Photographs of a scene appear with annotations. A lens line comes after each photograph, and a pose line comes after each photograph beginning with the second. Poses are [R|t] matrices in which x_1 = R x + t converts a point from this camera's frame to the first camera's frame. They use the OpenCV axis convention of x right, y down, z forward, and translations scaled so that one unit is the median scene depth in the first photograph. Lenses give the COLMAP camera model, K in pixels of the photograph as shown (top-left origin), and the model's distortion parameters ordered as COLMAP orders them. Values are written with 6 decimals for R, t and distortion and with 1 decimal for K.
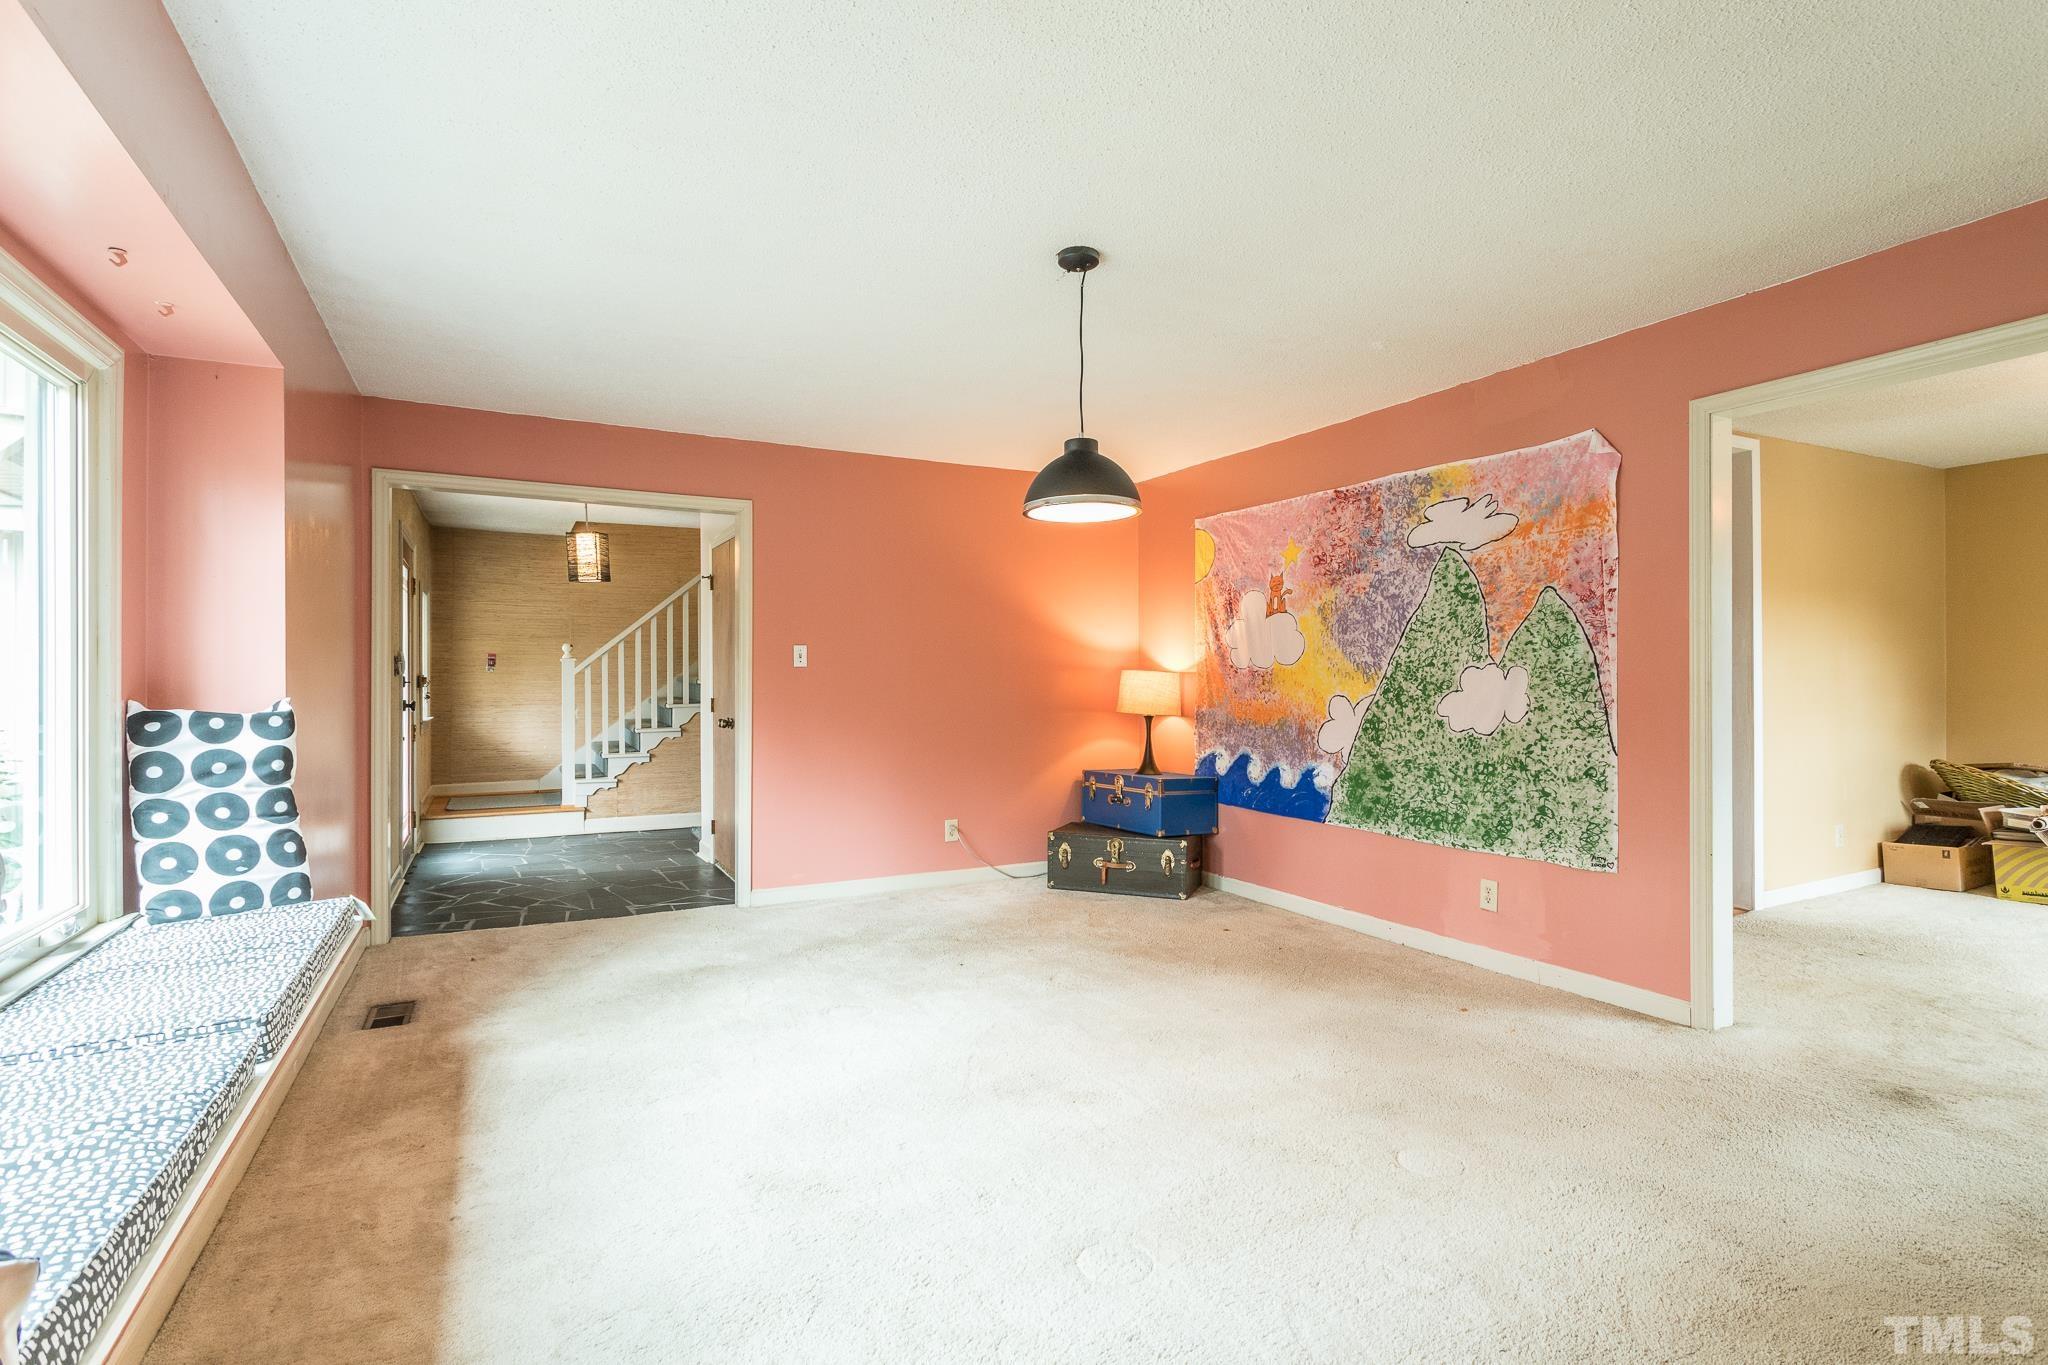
lens RADIAL K [[992.1, 0, 1020.0], [0, 992.1, 682.4], [0, 0, 1]] dist [0.002264, 0.001296]
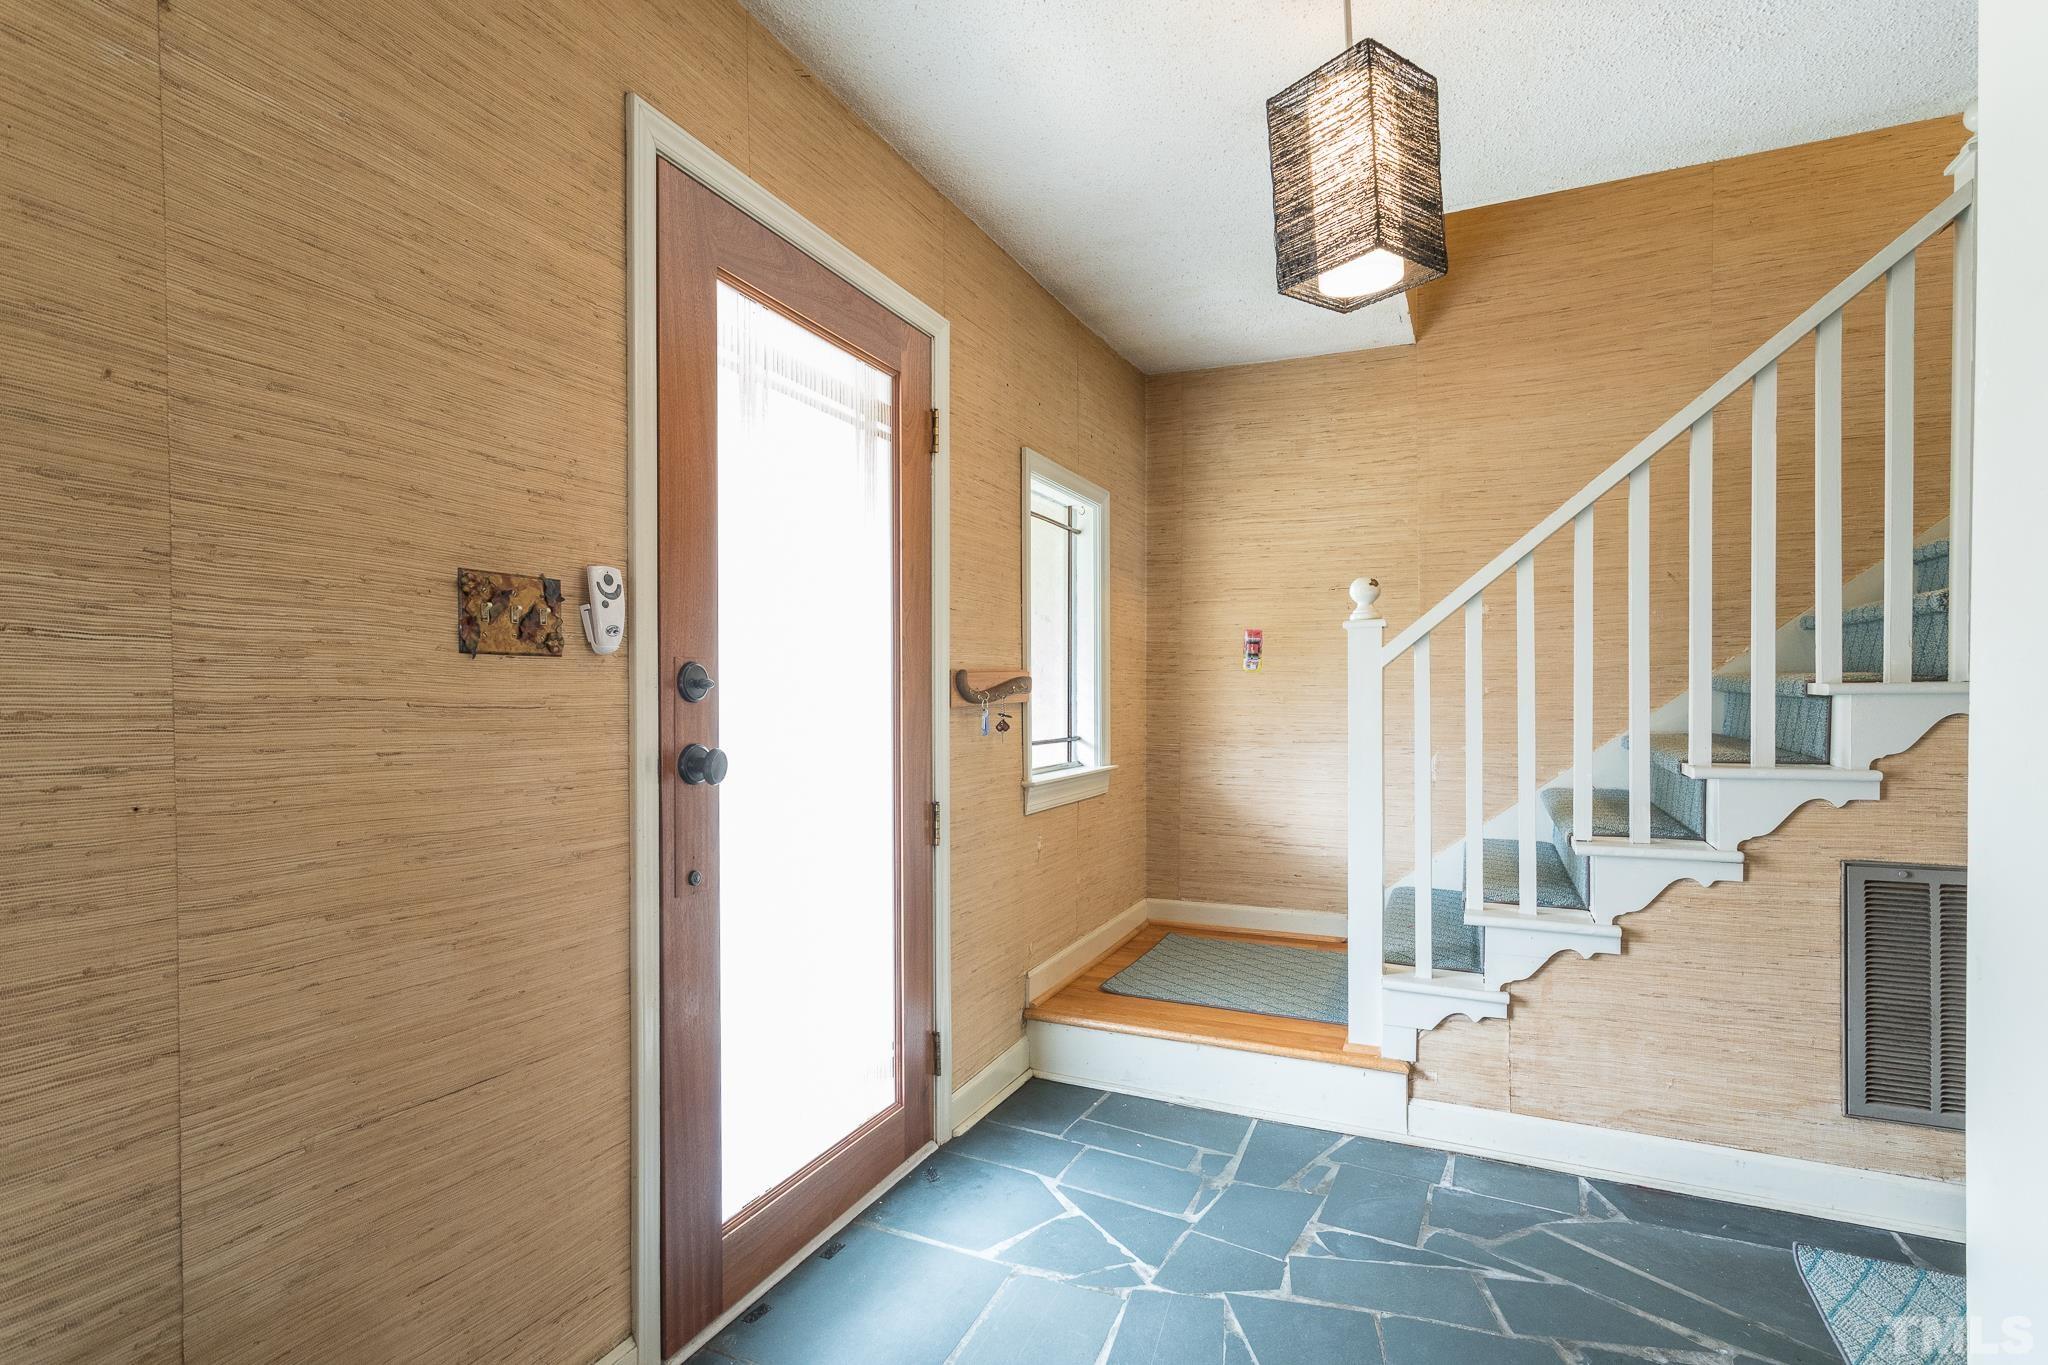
lens RADIAL K [[992.1, 0, 1025.5], [0, 992.1, 706.7], [0, 0, 1]] dist [0.002264, 0.001296]
pose [[0.615055, 0.005967, -0.788462, -0.246488], [0.000896, 0.999965, 0.008266, 0.002876], [0.788484, -0.005790, 0.615028, 0.670290]]
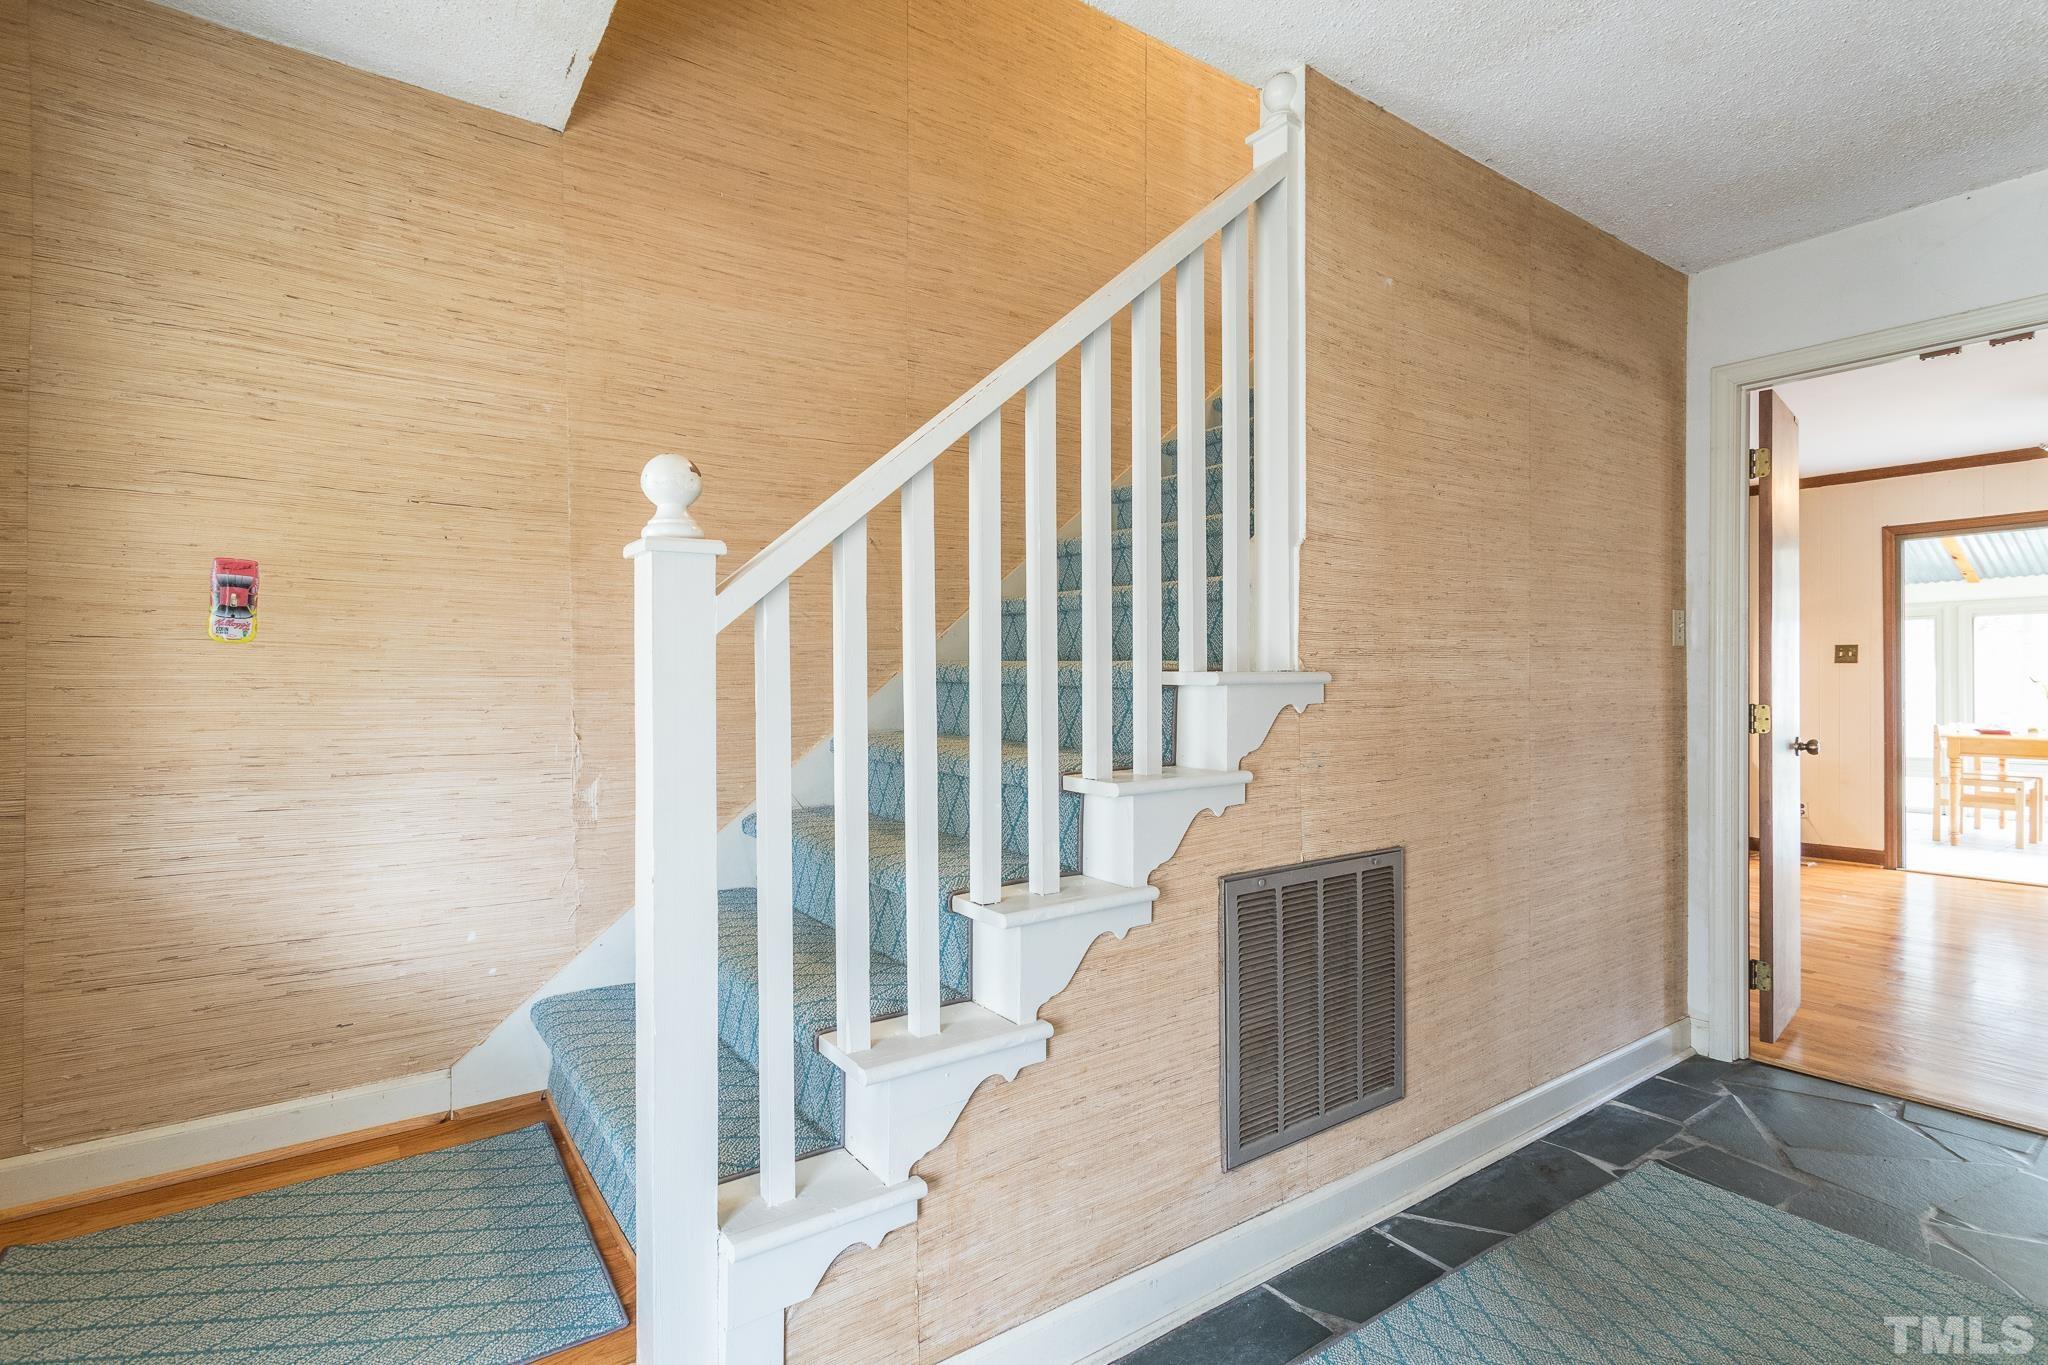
lens RADIAL K [[992.1, 0, 1038.7], [0, 992.1, 681.8], [0, 0, 1]] dist [0.002264, 0.001296]
pose [[0.990464, -0.005892, 0.137643, -0.401254], [0.006391, 0.999975, -0.003182, 0.001610], [-0.137621, 0.004031, 0.990477, 0.789363]]
